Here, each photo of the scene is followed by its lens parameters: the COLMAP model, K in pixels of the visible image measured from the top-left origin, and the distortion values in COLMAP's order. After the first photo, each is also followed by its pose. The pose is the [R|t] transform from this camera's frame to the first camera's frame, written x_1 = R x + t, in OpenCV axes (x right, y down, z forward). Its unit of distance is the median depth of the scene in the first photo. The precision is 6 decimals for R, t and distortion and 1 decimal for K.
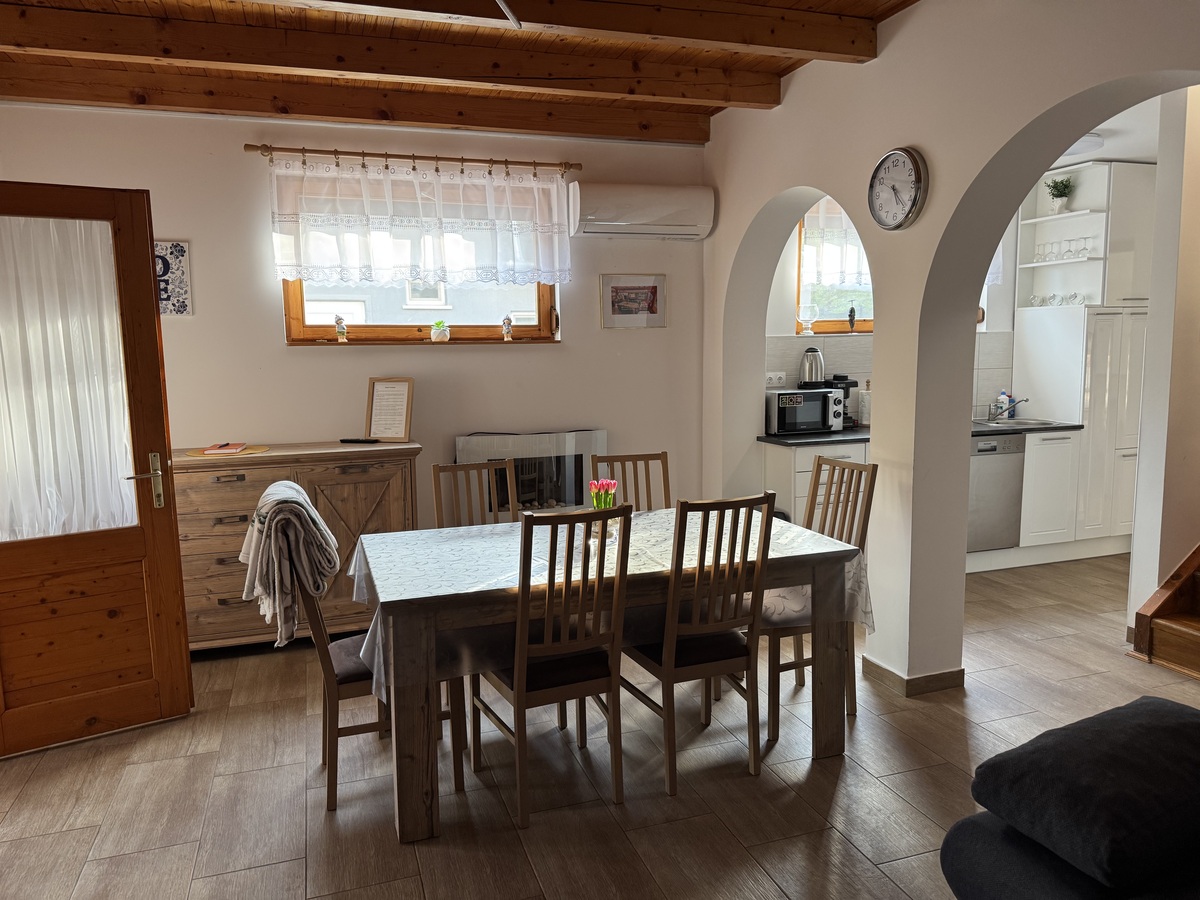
lens RADIAL K [[848.4, 0, 601.5], [0, 848.4, 453.1], [0, 0, 1]] dist [0.019275, -0.001049]
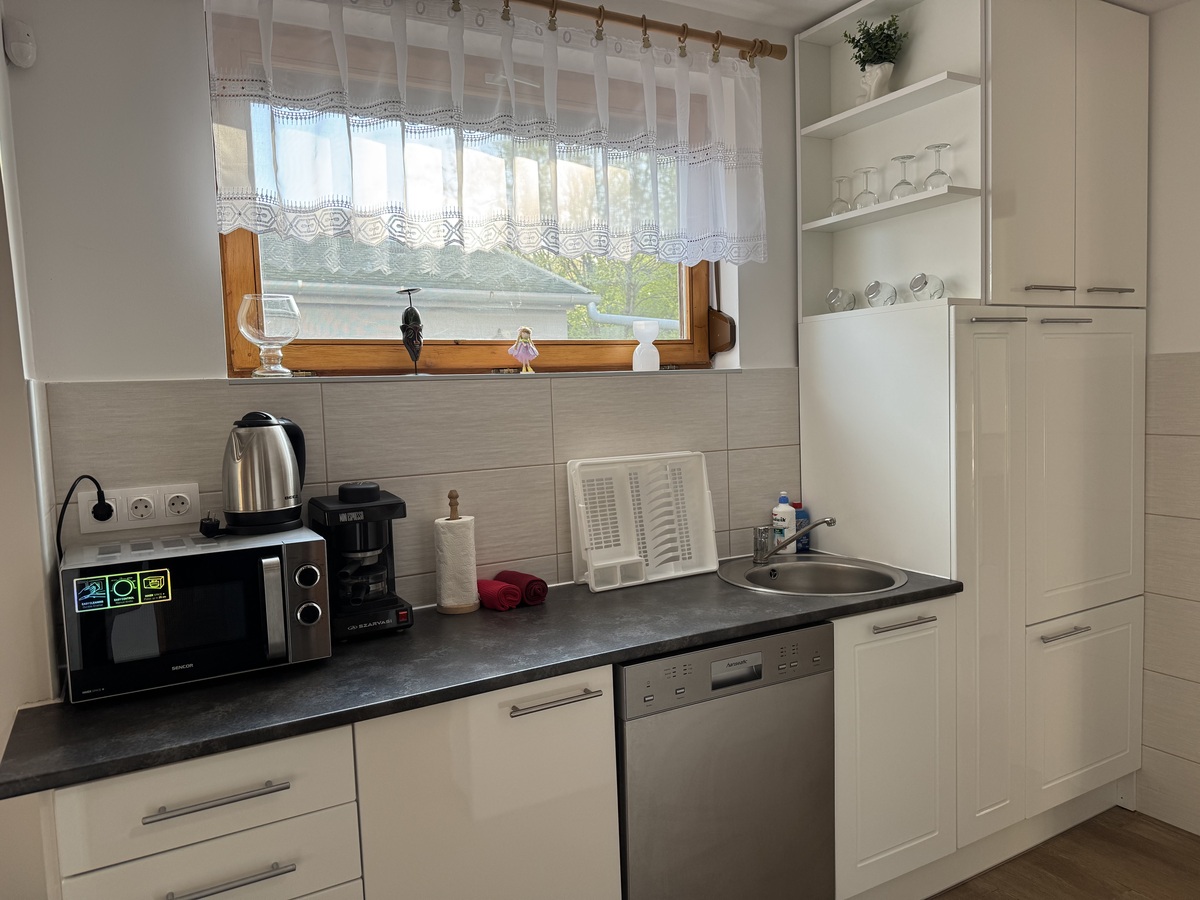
lens RADIAL K [[840.7, 0, 601.4], [0, 840.7, 465.6], [0, 0, 1]] dist [0.114452, -0.125273]
pose [[0.982596, -0.032031, 0.182971, 0.311205], [0.041304, 0.998036, -0.047097, -0.077009], [-0.181103, 0.053835, 0.981990, 0.606761]]
